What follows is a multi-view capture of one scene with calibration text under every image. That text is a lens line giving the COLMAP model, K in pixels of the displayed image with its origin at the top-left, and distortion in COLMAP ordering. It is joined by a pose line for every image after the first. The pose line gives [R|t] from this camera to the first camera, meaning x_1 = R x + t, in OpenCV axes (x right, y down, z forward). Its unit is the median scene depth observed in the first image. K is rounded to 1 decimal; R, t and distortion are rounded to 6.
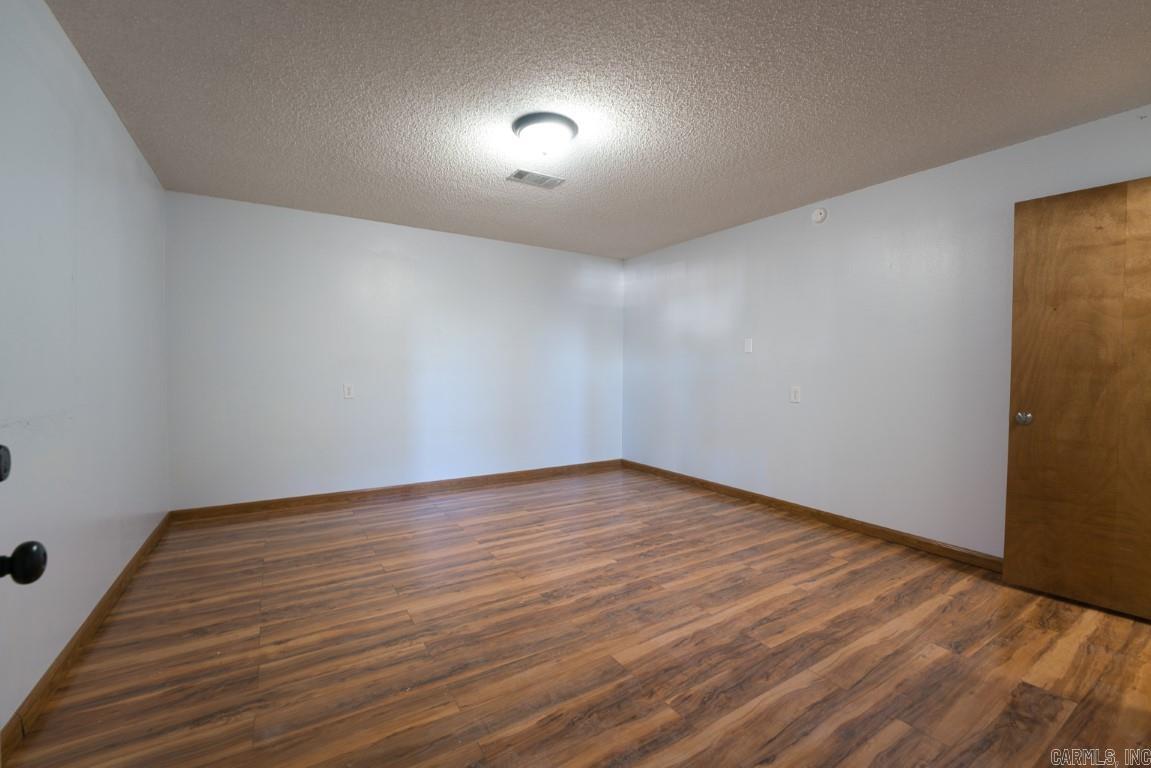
lens RADIAL K [[478.0, 0, 575.5], [0, 478.0, 384.0], [0, 0, 1]] dist [-0.001673, -0.000252]
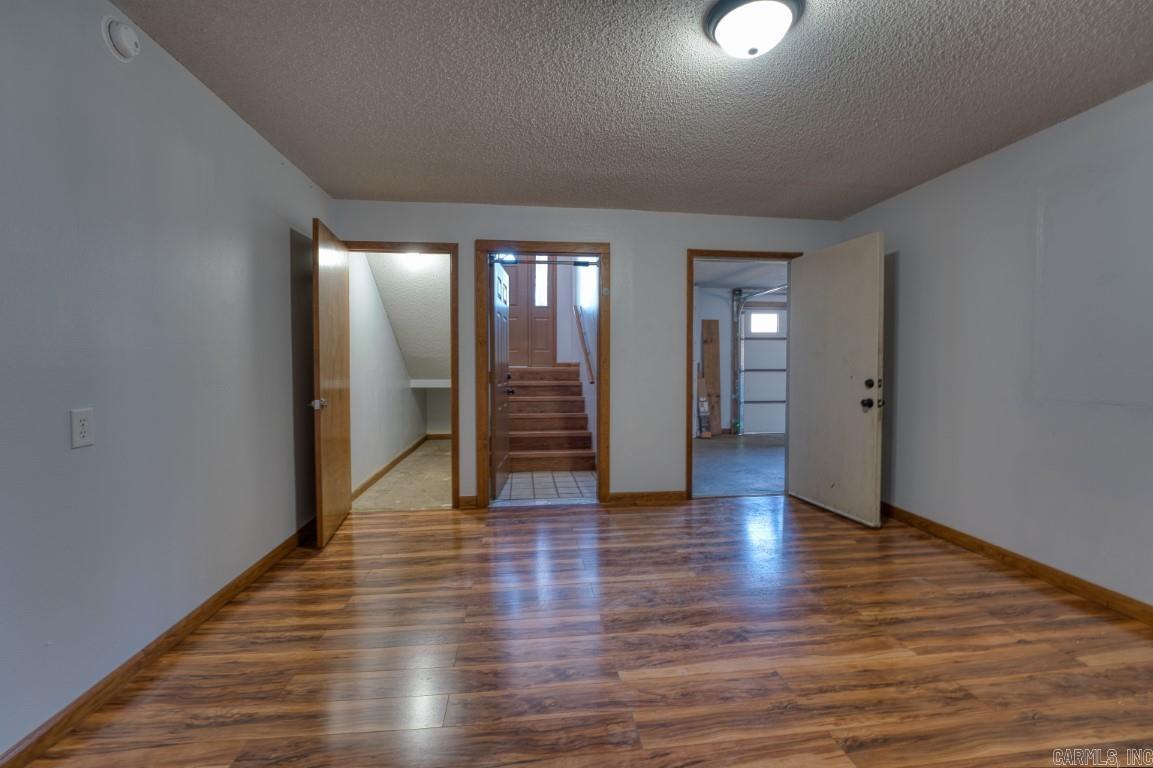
lens RADIAL K [[478.9, 0, 576.5], [0, 478.9, 384.0], [0, 0, 1]] dist [-0.001673, -0.000252]
pose [[-0.900983, -0.030633, 0.432772, -0.148809], [0.003654, 0.996933, 0.078173, -0.068450], [-0.433840, 0.072014, -0.898108, 1.846275]]
